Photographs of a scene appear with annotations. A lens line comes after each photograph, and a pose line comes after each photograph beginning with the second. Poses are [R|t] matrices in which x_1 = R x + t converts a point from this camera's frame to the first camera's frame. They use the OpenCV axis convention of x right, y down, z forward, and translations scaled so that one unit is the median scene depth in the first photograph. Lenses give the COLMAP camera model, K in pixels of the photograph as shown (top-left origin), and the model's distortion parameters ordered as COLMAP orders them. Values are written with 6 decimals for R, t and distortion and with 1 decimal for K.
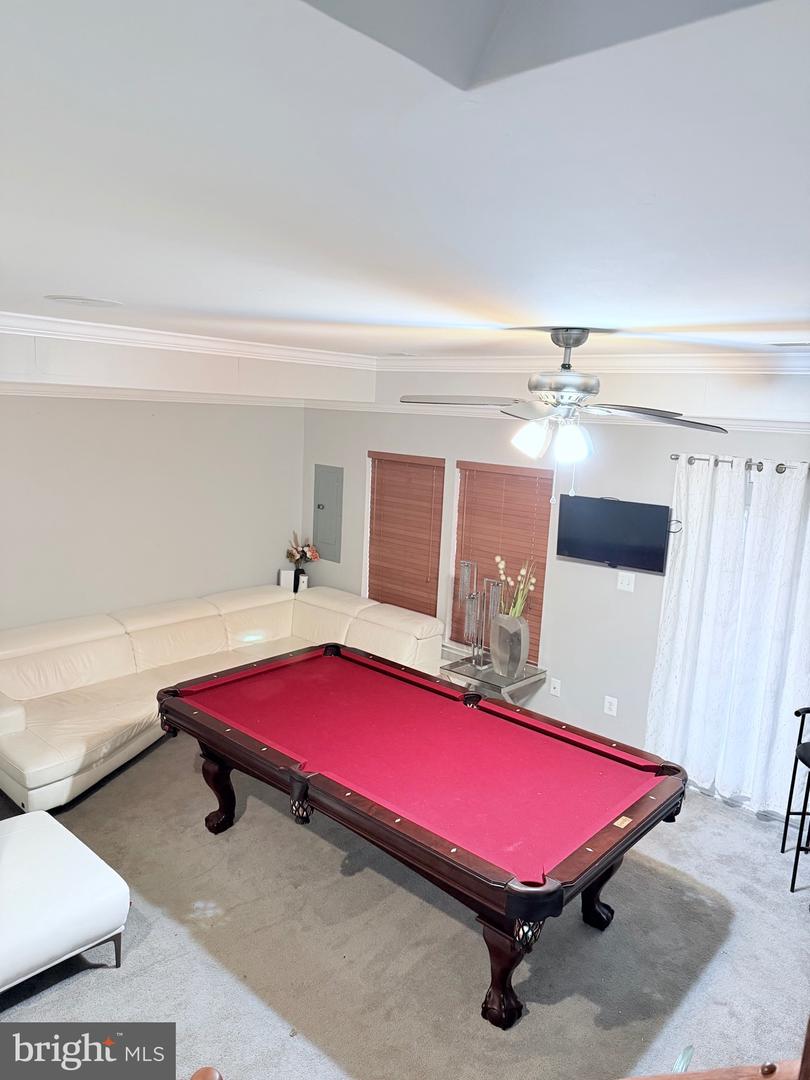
lens RADIAL K [[766.7, 0, 405.0], [0, 766.7, 540.0], [0, 0, 1]] dist [0.089722, -0.086160]
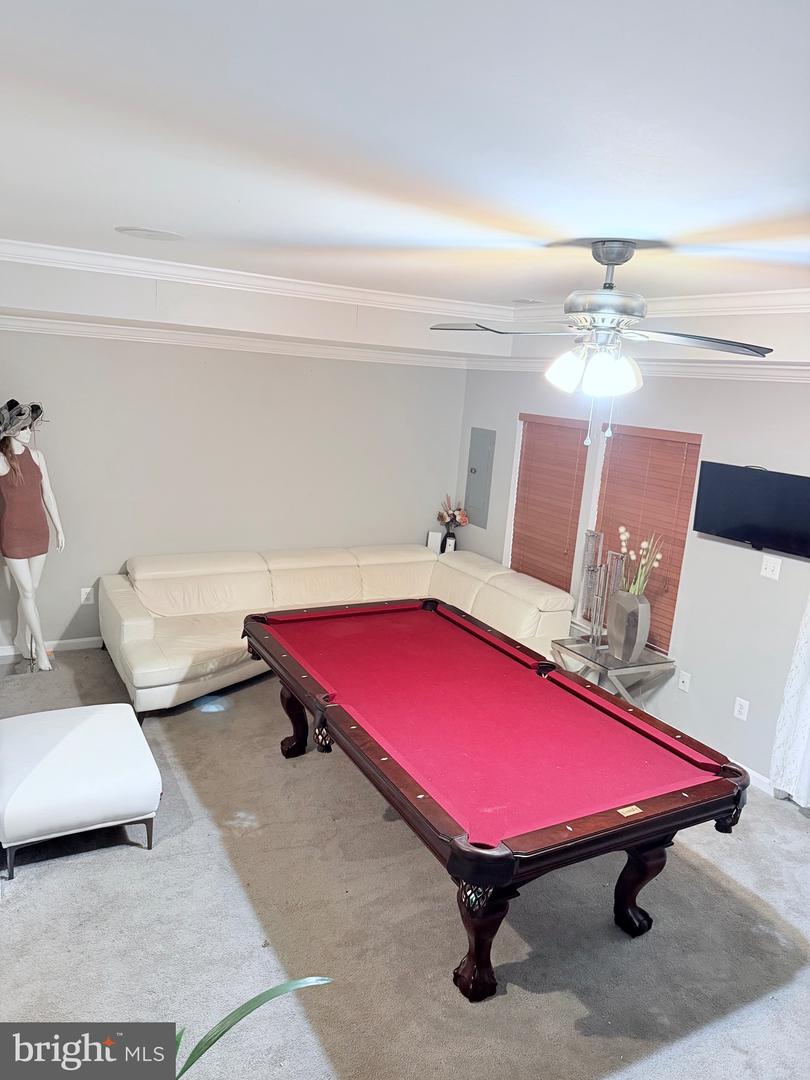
lens RADIAL K [[766.0, 0, 404.2], [0, 766.0, 535.2], [0, 0, 1]] dist [0.057858, -0.044225]
pose [[0.941747, 0.088097, -0.324578, 0.204232], [-0.086025, 0.996077, 0.020758, 0.040482], [0.325134, 0.008373, 0.945631, 0.064444]]
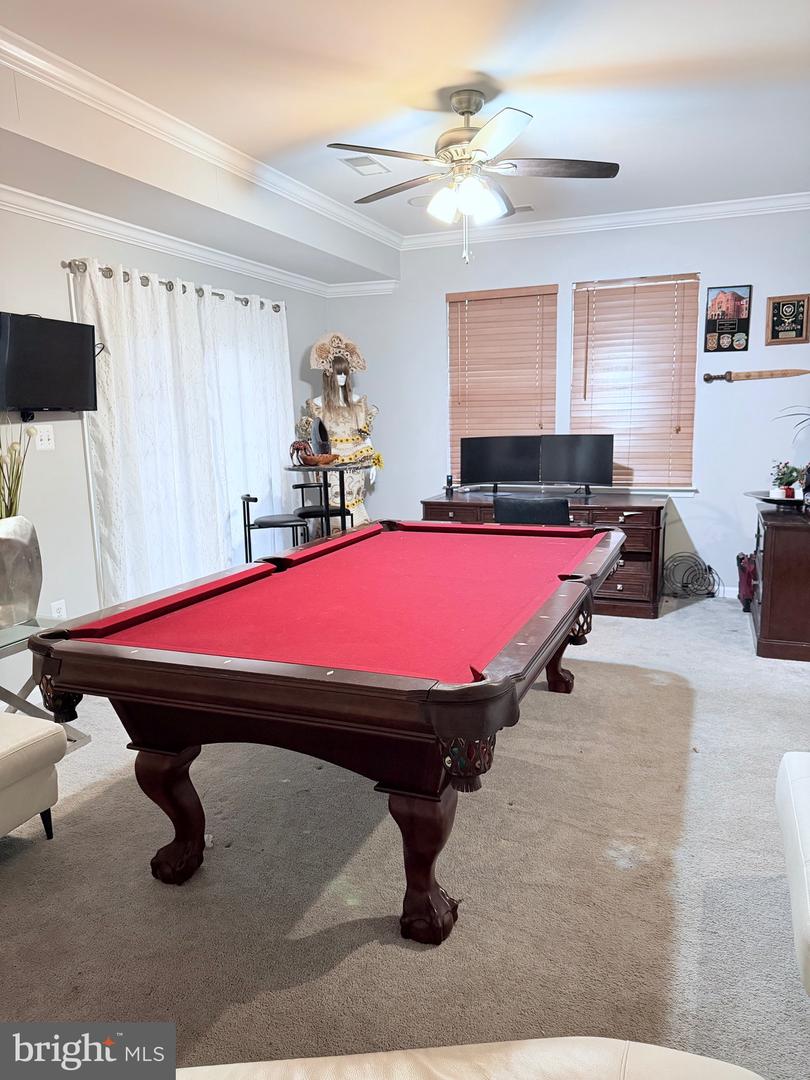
lens RADIAL K [[766.7, 0, 405.0], [0, 766.7, 540.0], [0, 0, 1]] dist [0.089722, -0.086160]
pose [[-0.337520, -0.202618, 0.919253, -0.609816], [0.167407, 0.948071, 0.270437, 0.004828], [-0.926313, 0.245167, -0.286074, 1.056170]]
